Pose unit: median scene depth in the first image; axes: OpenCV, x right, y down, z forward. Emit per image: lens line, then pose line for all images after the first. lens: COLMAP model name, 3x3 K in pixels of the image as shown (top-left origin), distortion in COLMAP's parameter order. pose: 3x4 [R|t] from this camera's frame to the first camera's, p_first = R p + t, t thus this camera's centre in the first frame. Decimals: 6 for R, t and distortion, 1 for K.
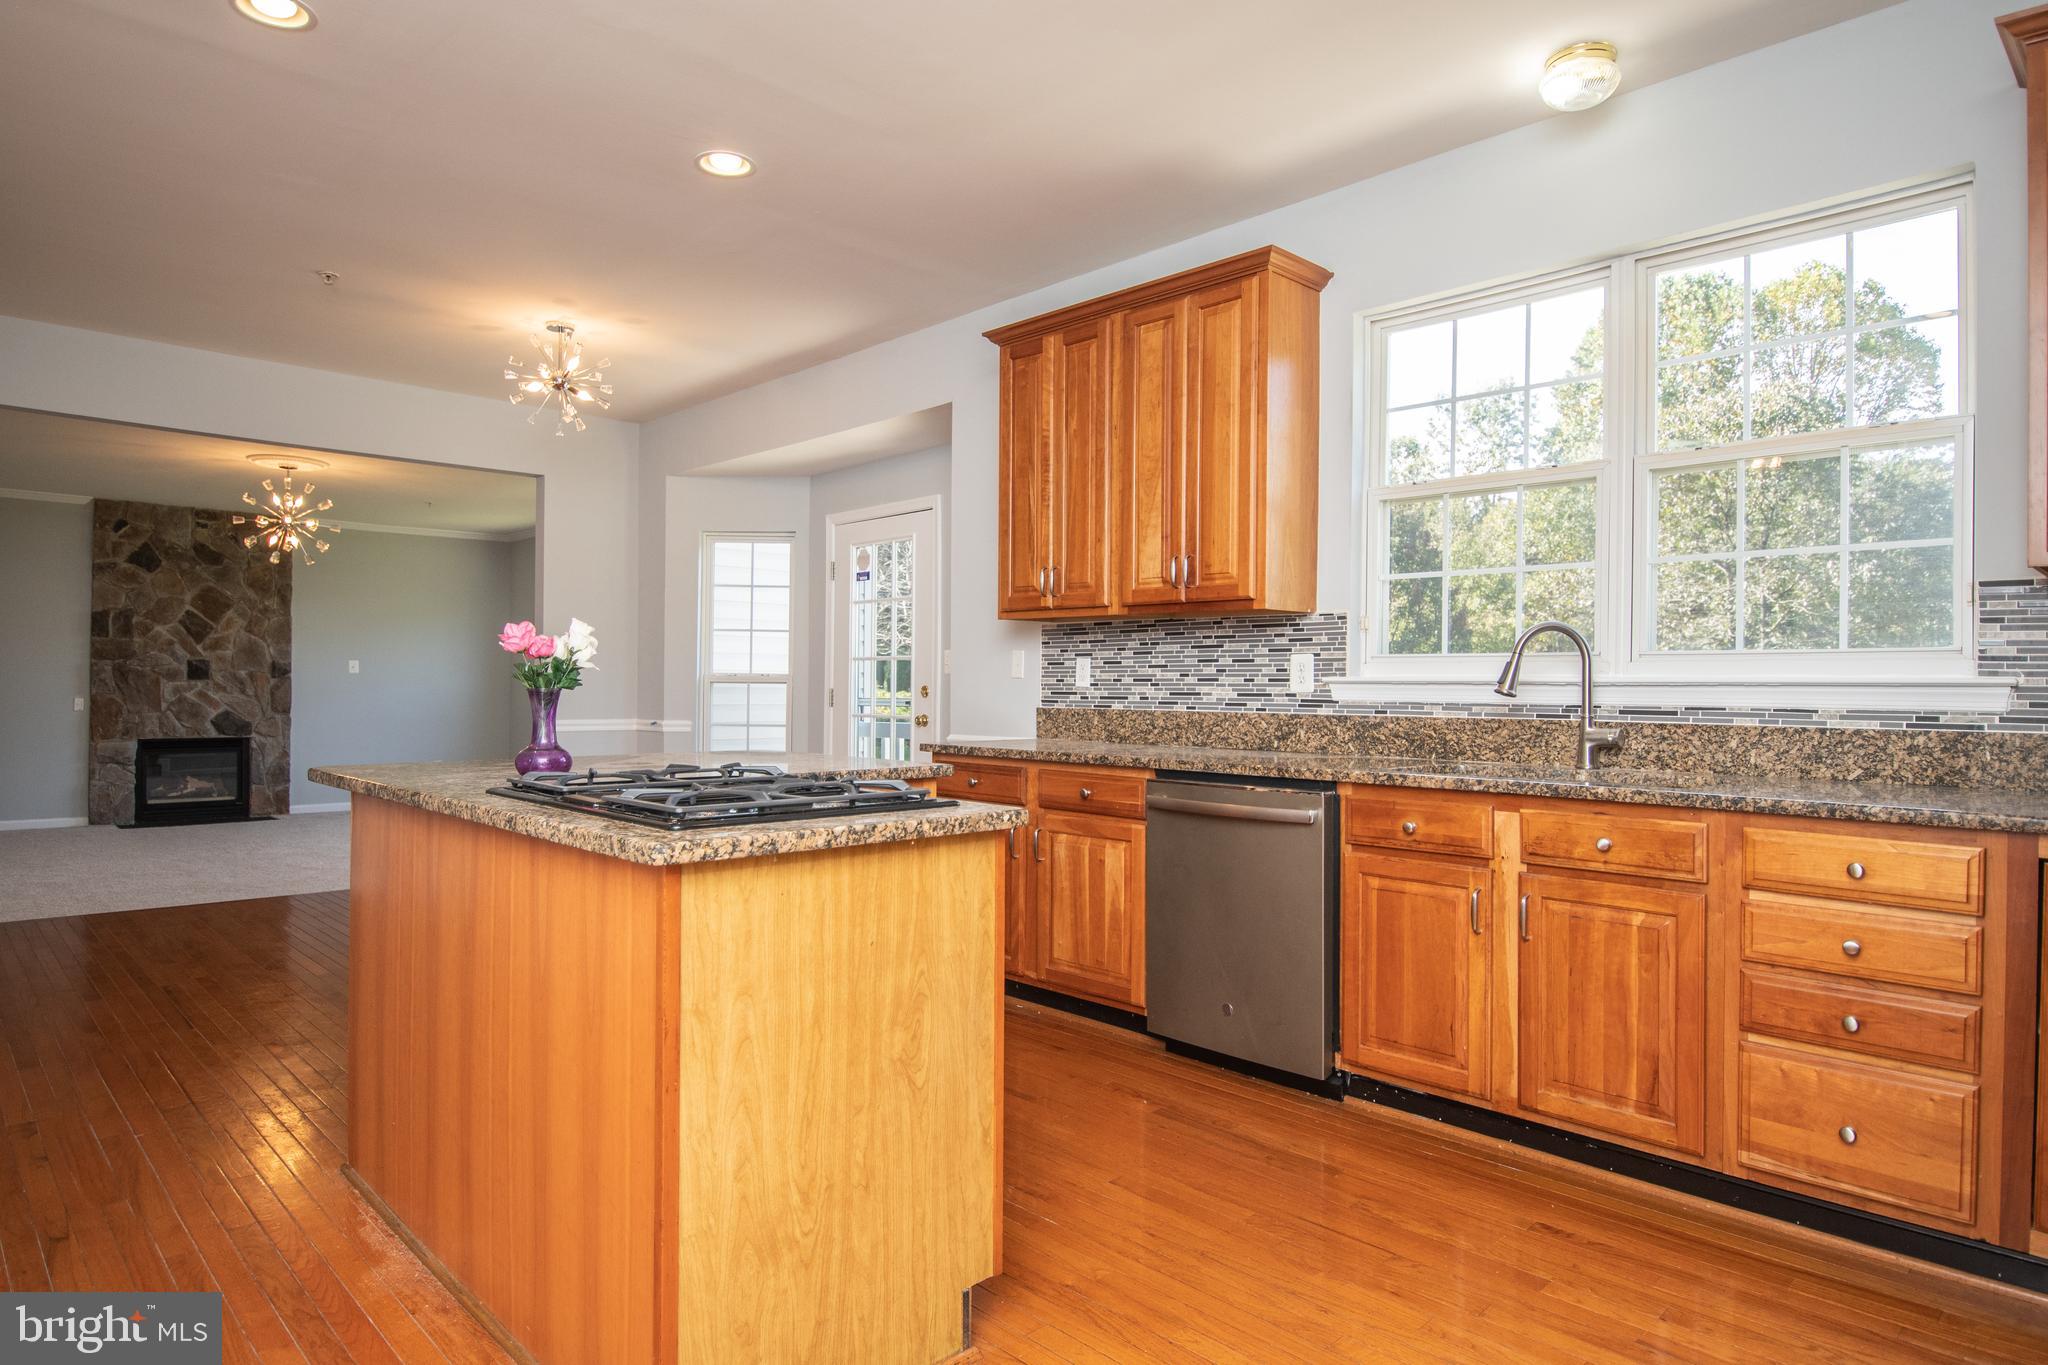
lens RADIAL K [[1170.1, 0, 1024.0], [0, 1170.1, 682.5], [0, 0, 1]] dist [0.002087, -0.000717]
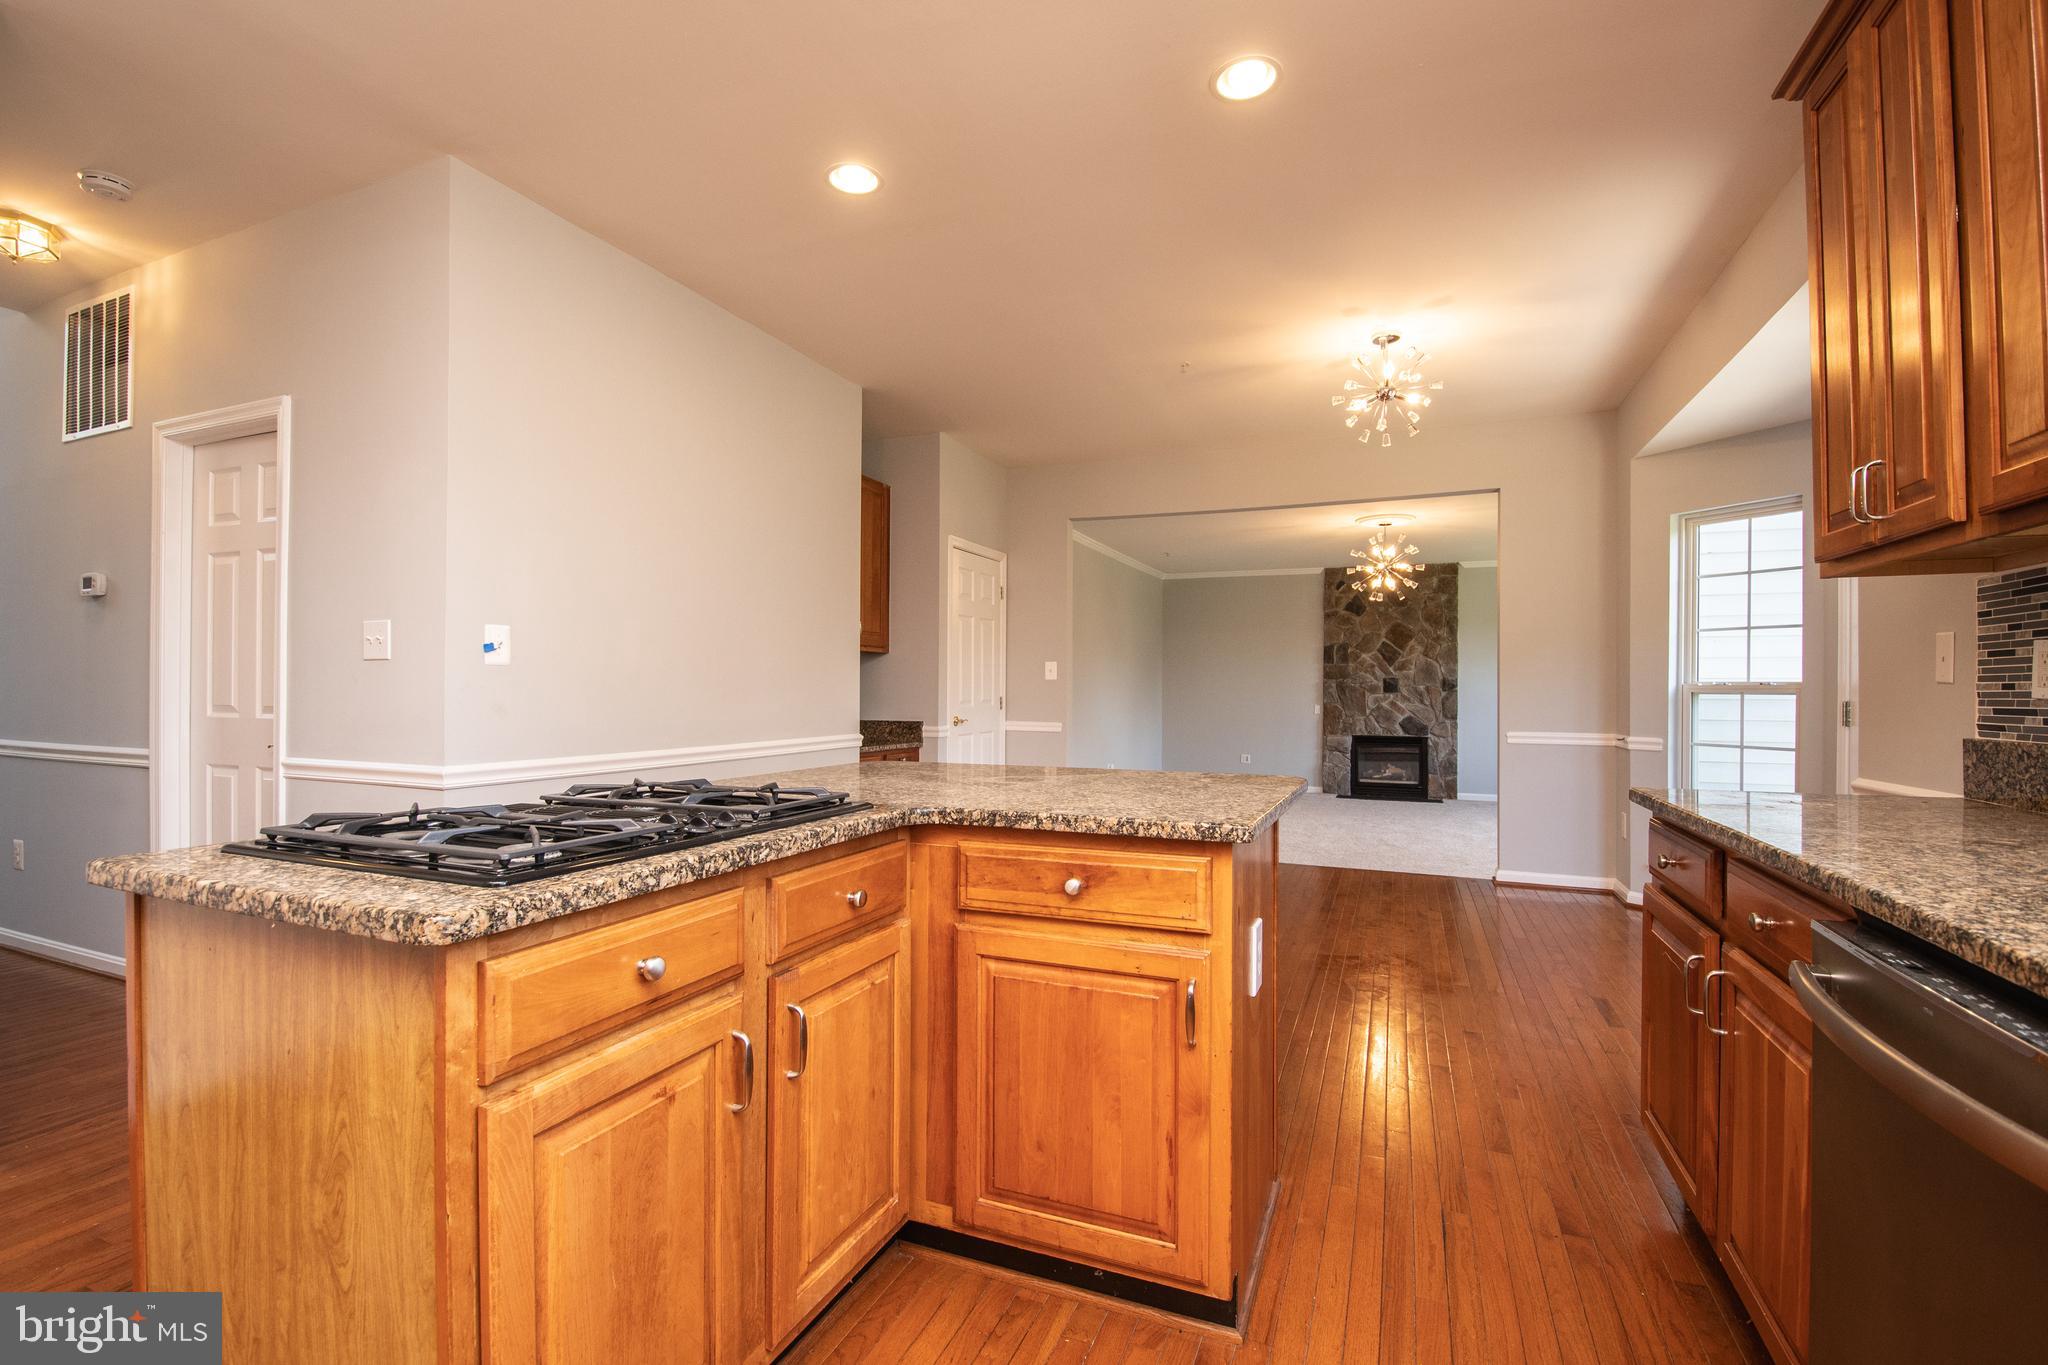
lens RADIAL K [[905.5, 0, 908.4], [0, 905.5, 687.5], [0, 0, 1]] dist [-0.000097, -0.016578]
pose [[0.386050, -0.009498, -0.922429, 0.111214], [0.001942, 0.999953, -0.009484, 0.000795], [0.922476, 0.001870, 0.386050, 0.237346]]
